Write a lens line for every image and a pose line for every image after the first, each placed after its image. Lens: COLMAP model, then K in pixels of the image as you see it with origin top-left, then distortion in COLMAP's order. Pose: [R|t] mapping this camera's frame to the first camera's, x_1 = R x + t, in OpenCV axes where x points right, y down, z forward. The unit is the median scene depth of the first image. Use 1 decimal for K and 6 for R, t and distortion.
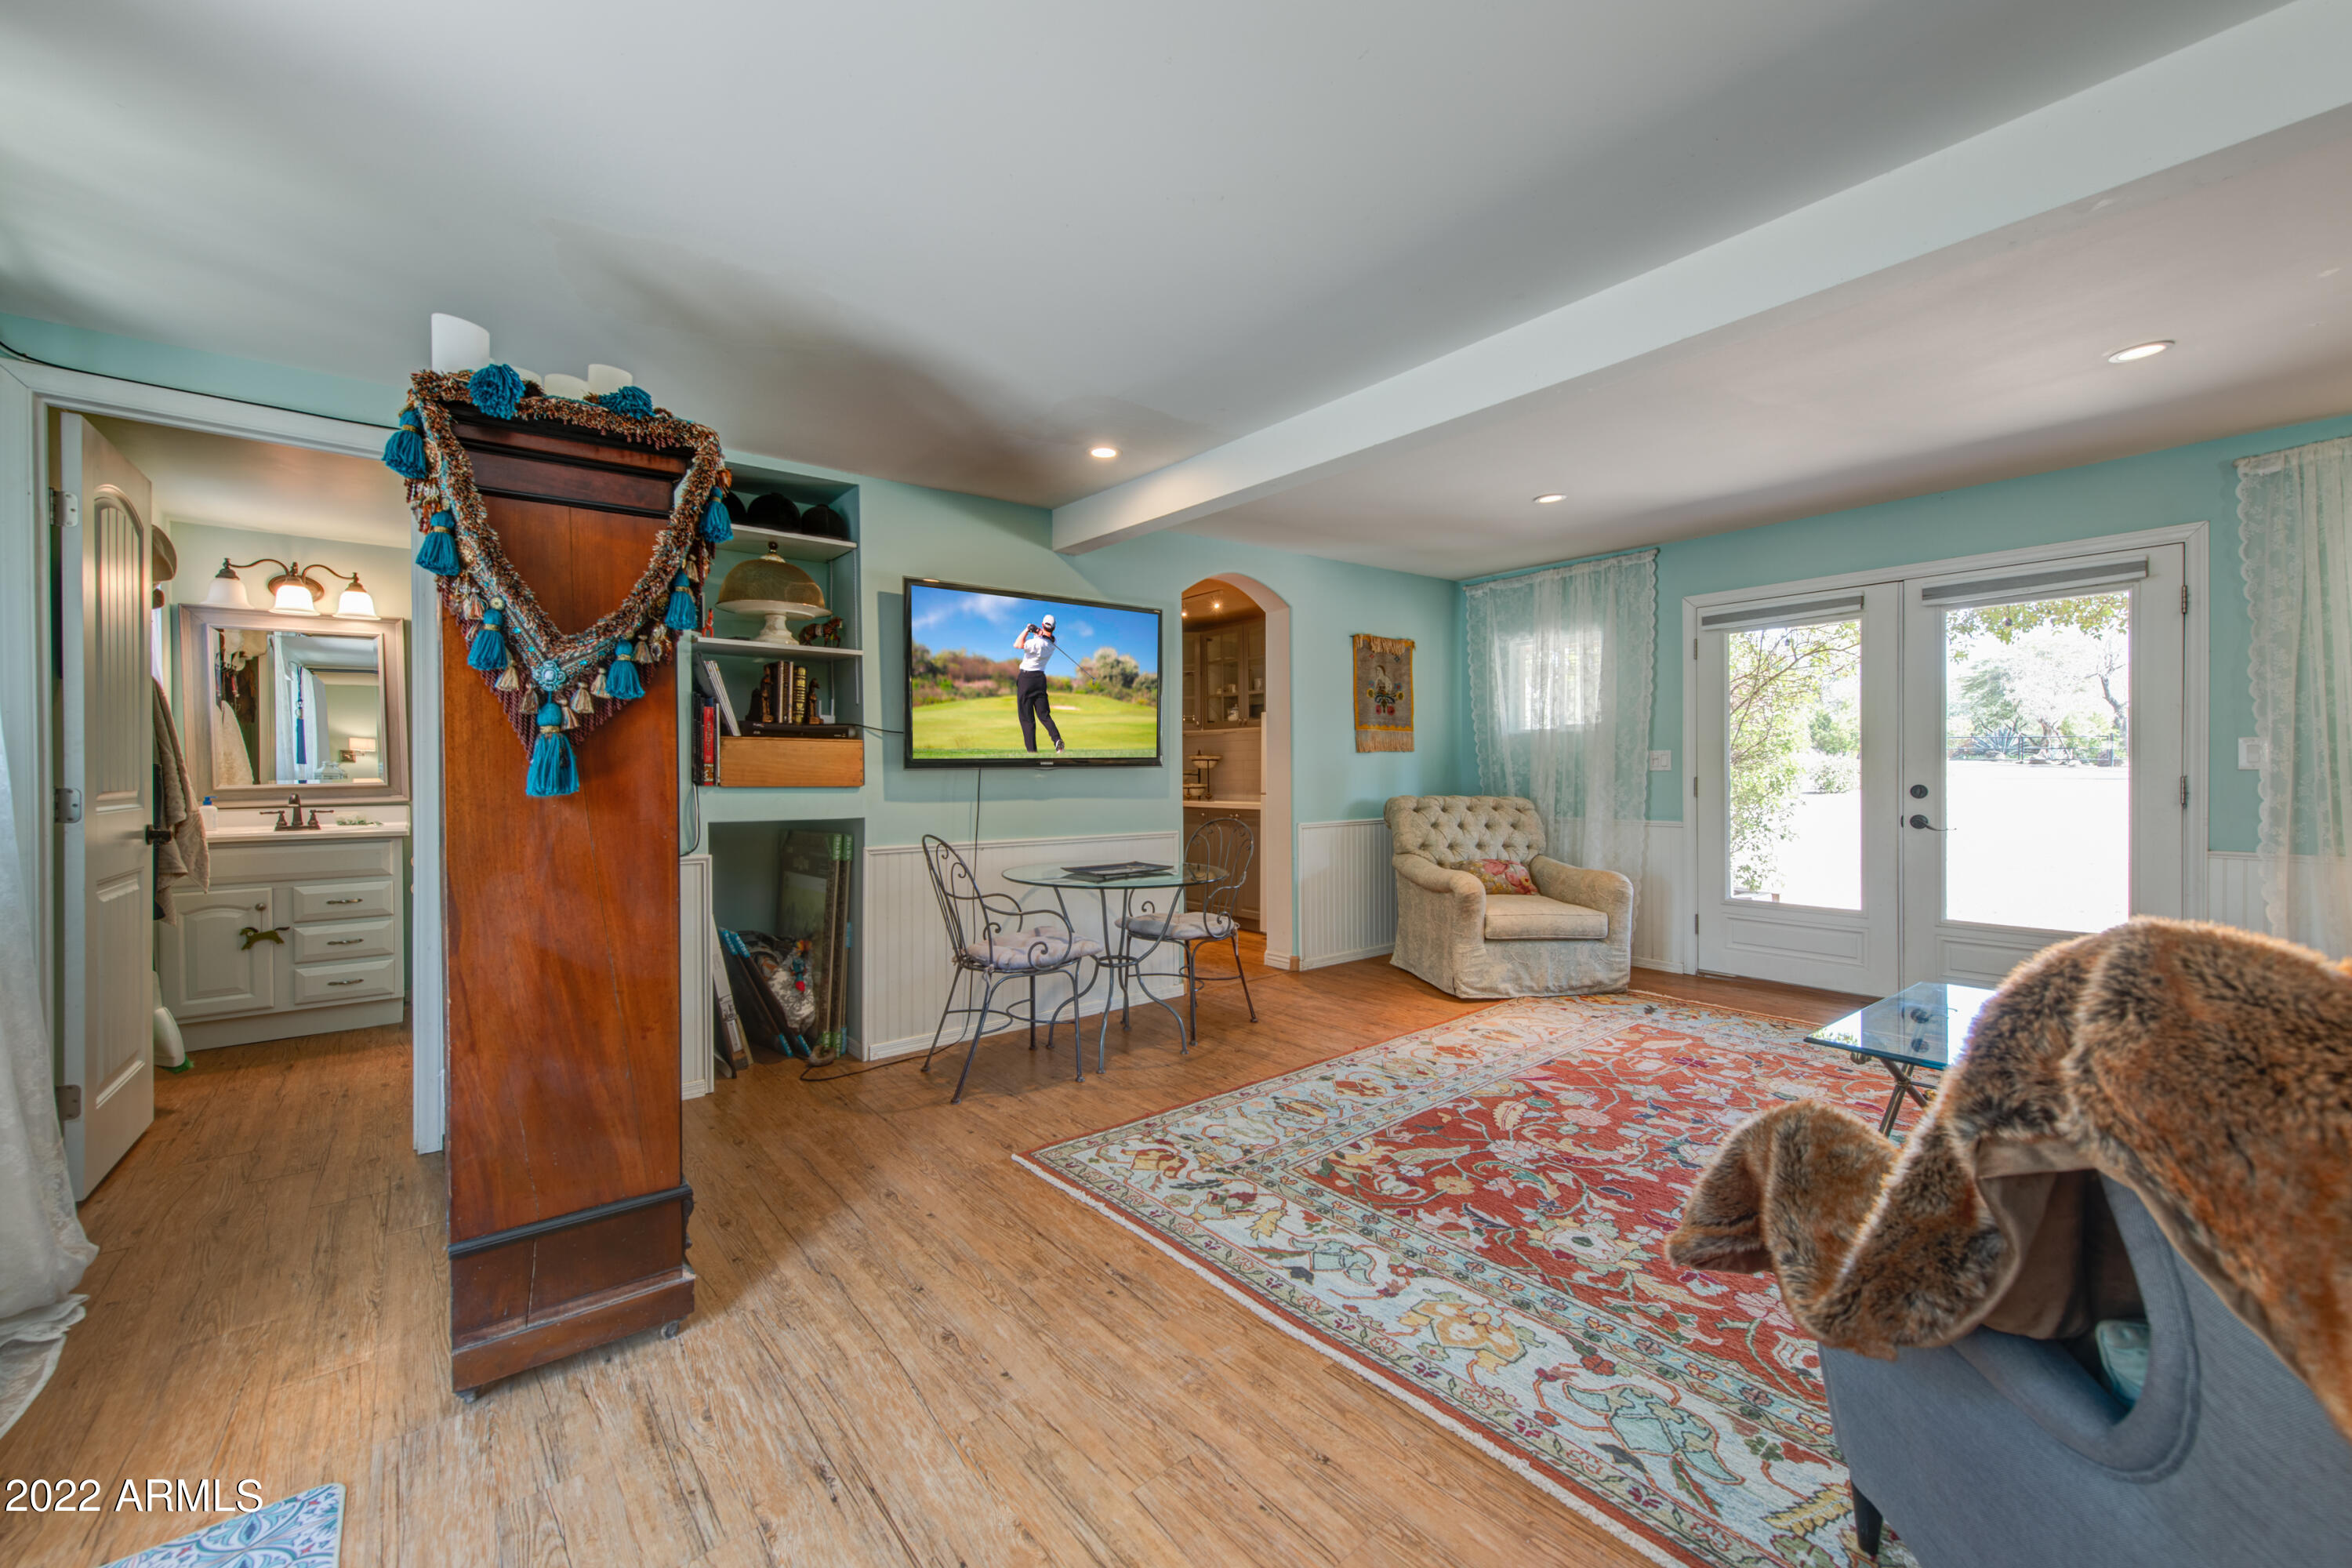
lens RADIAL K [[916.8, 0, 1188.6], [0, 916.8, 778.9], [0, 0, 1]] dist [0.014636, -0.004252]
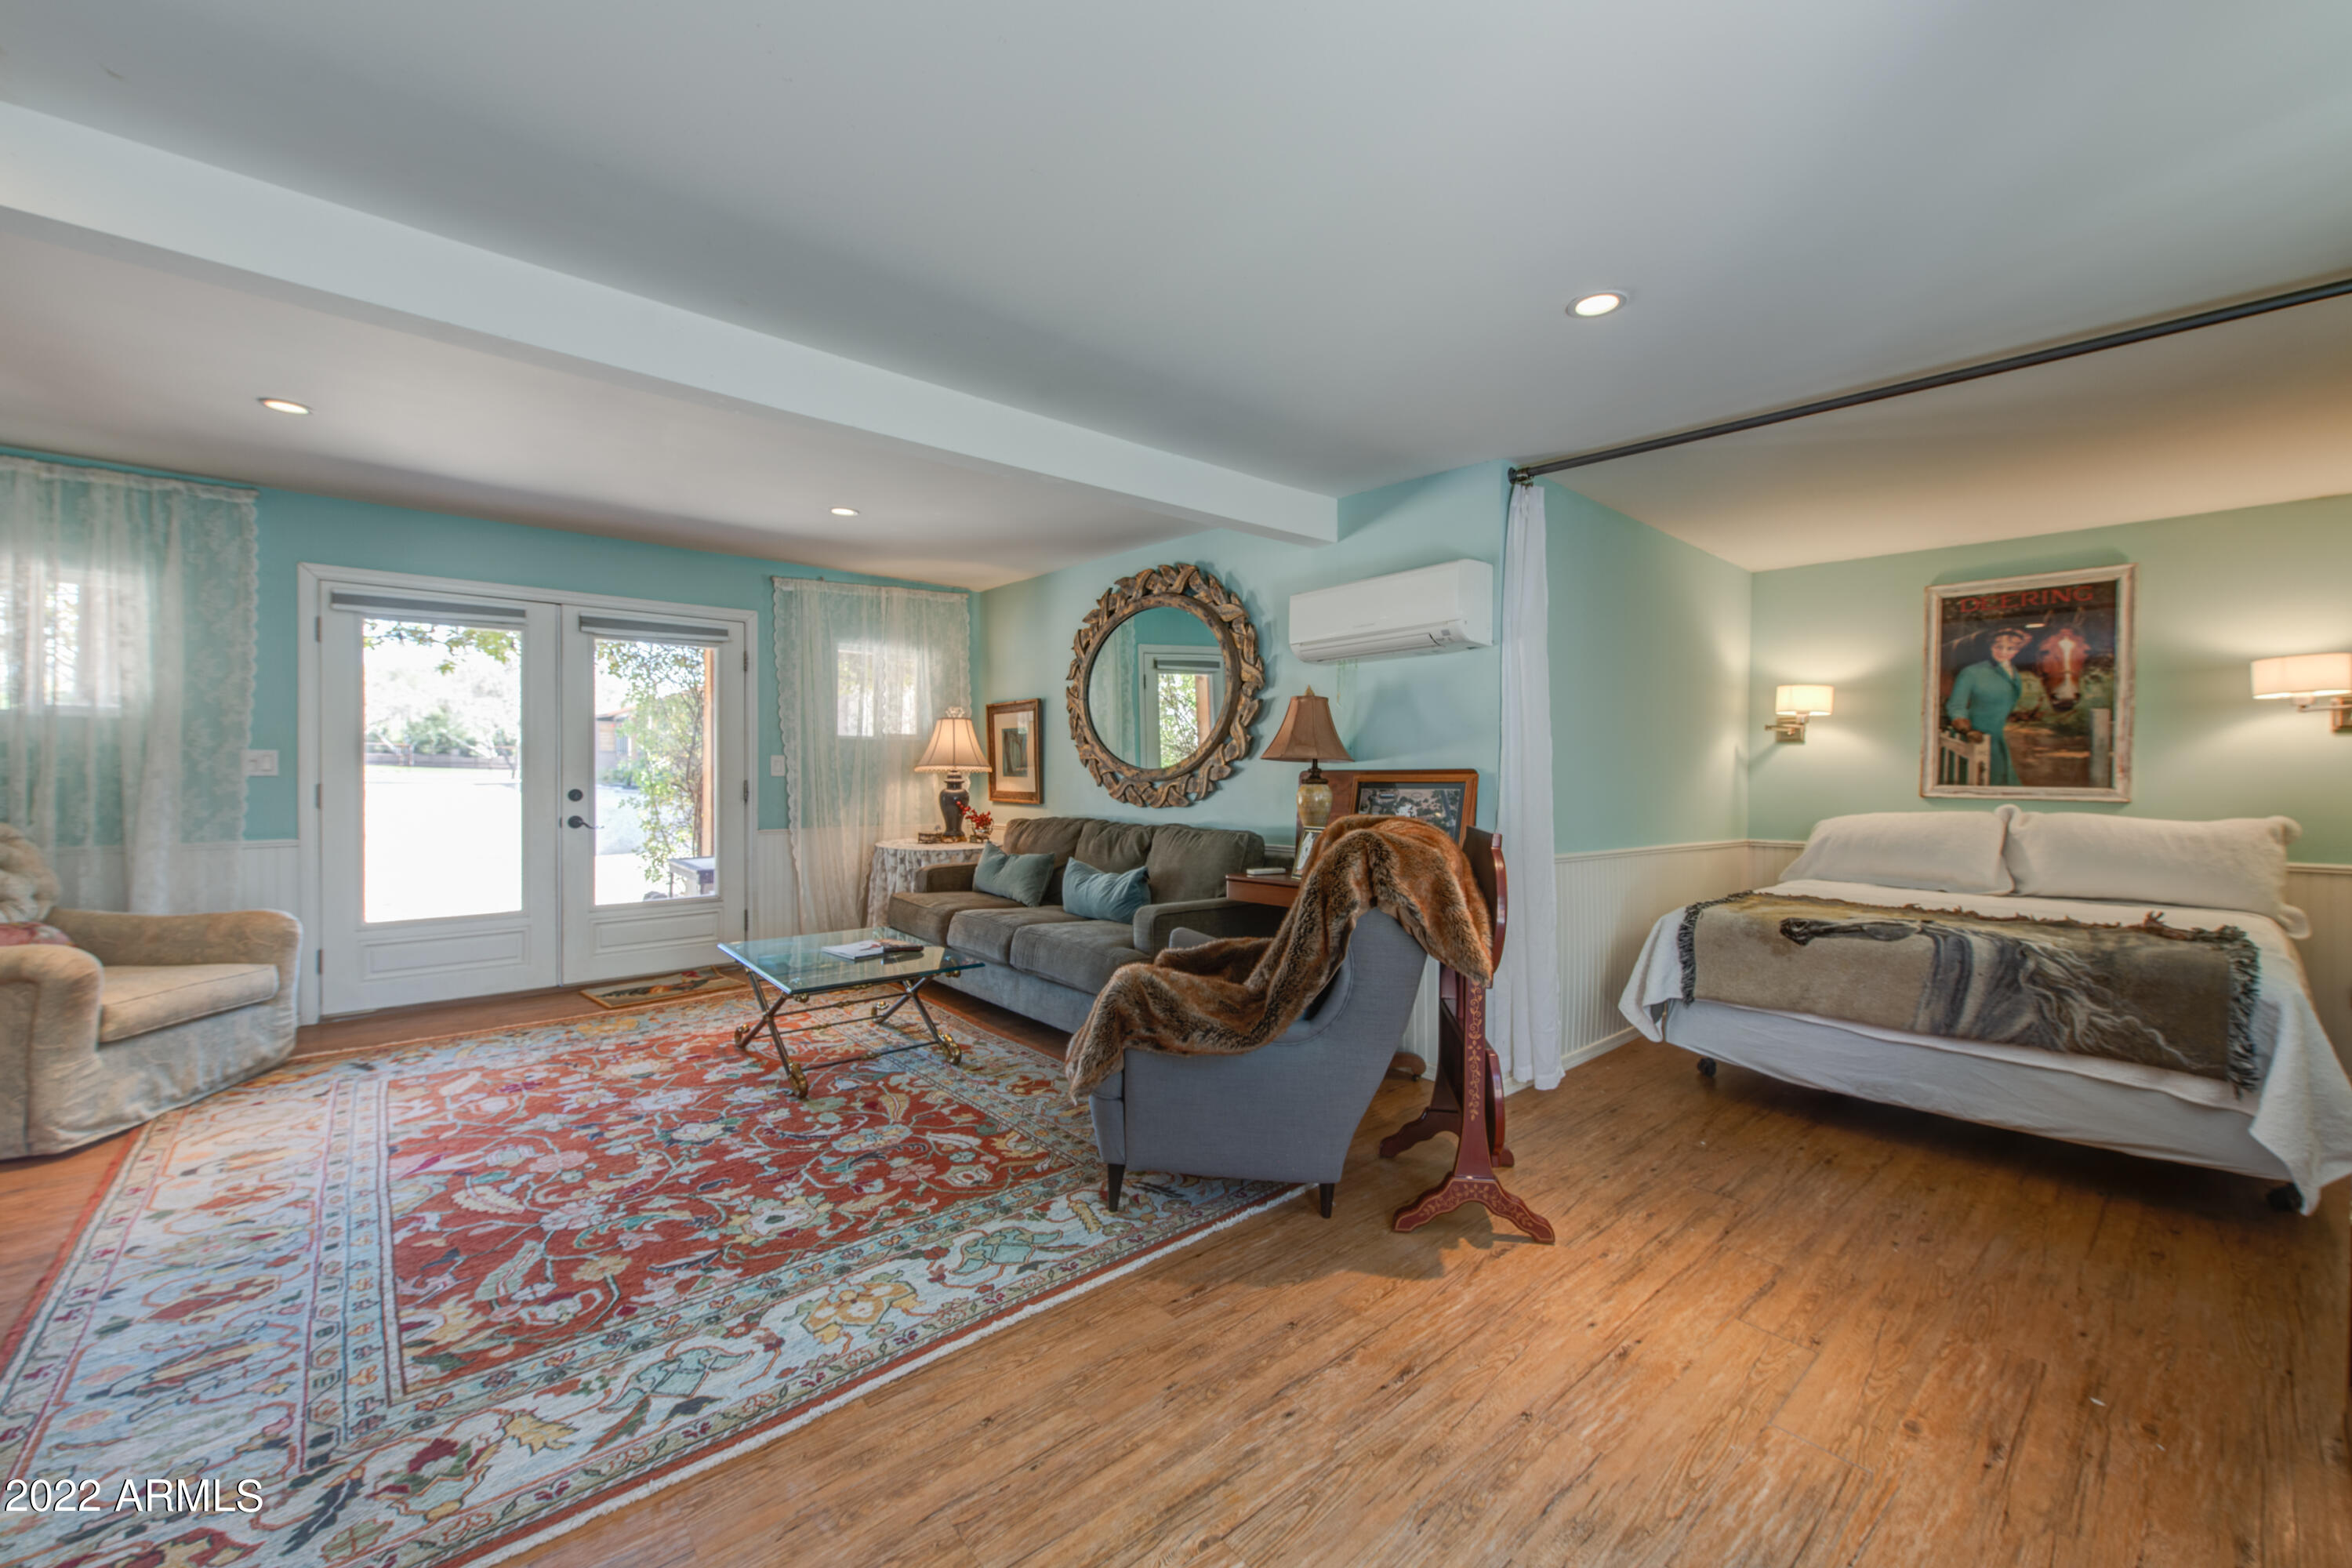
lens RADIAL K [[911.4, 0, 1176.0], [0, 911.4, 784.0], [0, 0, 1]] dist [0.003746, 0.000303]
pose [[-0.014417, -0.007861, 0.999865, -0.484154], [0.006617, 0.999946, 0.007957, -0.005931], [-0.999874, 0.006730, -0.014364, 0.419148]]
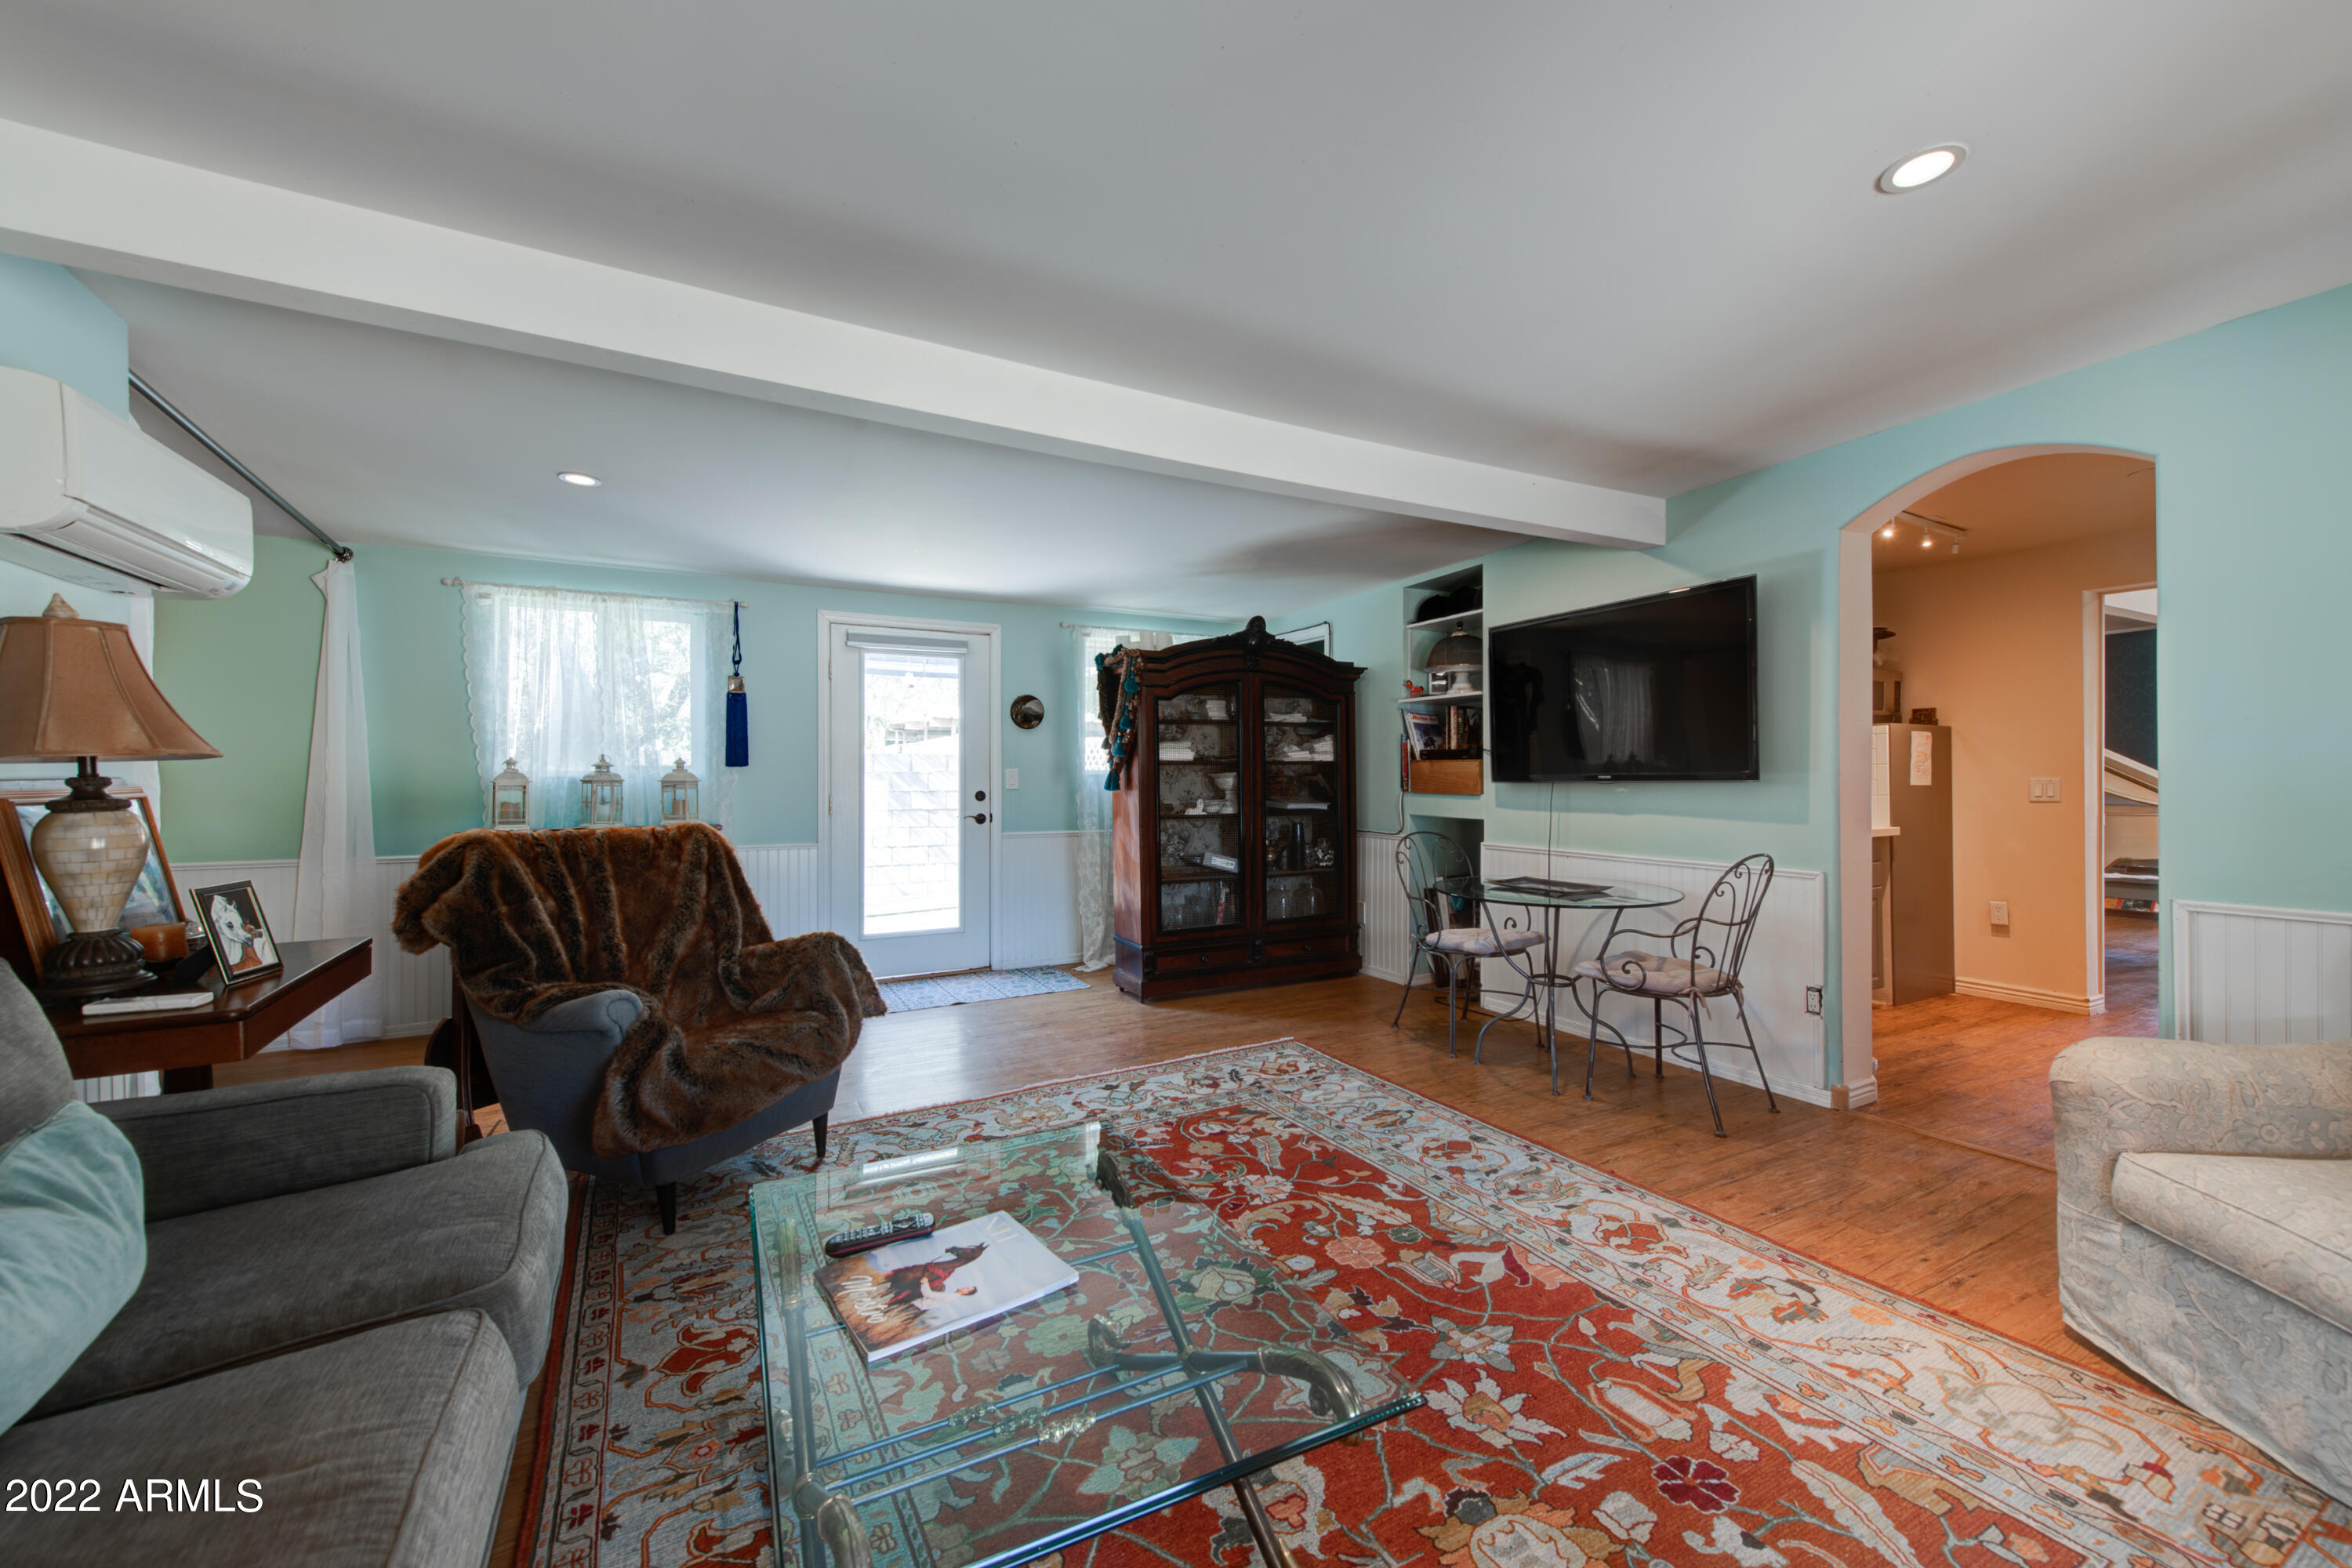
lens RADIAL K [[916.8, 0, 1188.6], [0, 916.8, 778.9], [0, 0, 1]] dist [0.014636, -0.004252]
pose [[-0.187498, 0.006741, -0.982242, 1.236759], [-0.008445, 0.999928, 0.008474, -0.026965], [0.982229, 0.009884, -0.187427, 1.035519]]
